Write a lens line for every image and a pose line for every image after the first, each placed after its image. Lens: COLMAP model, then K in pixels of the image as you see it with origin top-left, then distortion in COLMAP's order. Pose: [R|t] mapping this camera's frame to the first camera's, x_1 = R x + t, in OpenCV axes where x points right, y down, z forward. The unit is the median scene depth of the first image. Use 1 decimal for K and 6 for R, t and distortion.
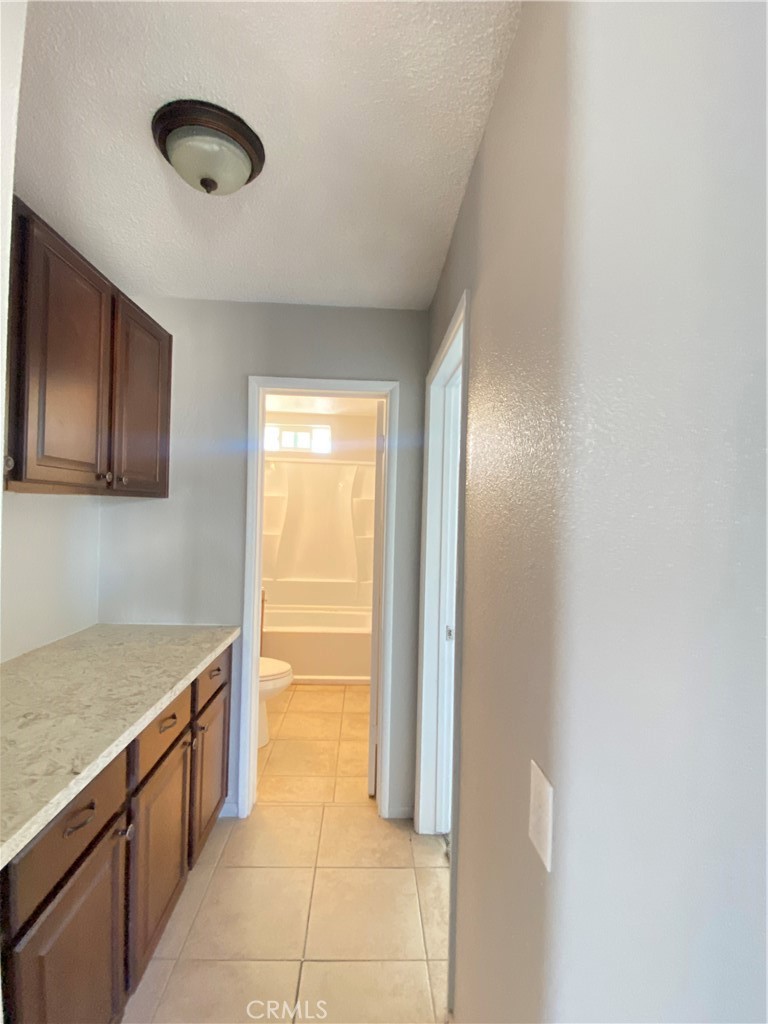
lens RADIAL K [[473.2, 0, 386.3], [0, 473.2, 513.8], [0, 0, 1]] dist [-0.001287, -0.002752]
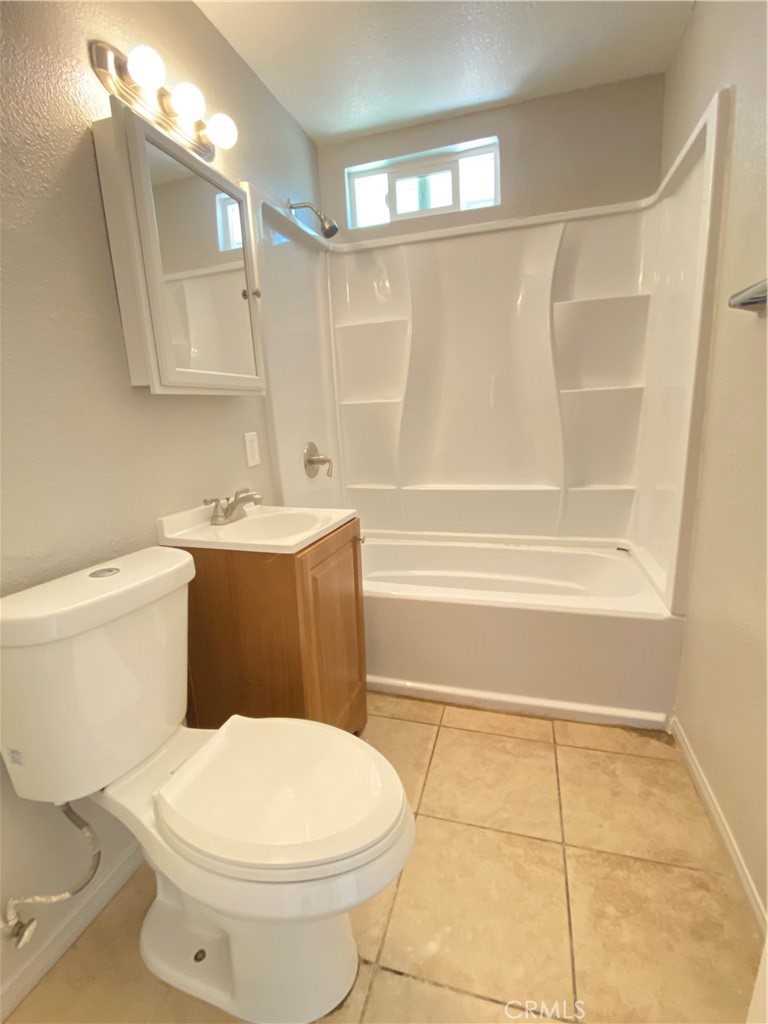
lens RADIAL K [[473.2, 0, 386.3], [0, 473.2, 512.0], [0, 0, 1]] dist [-0.001287, -0.002752]
pose [[0.945844, -0.005532, -0.324574, -0.076370], [0.072247, 0.978365, 0.193861, 0.061660], [0.316479, -0.206812, 0.925780, 0.497852]]
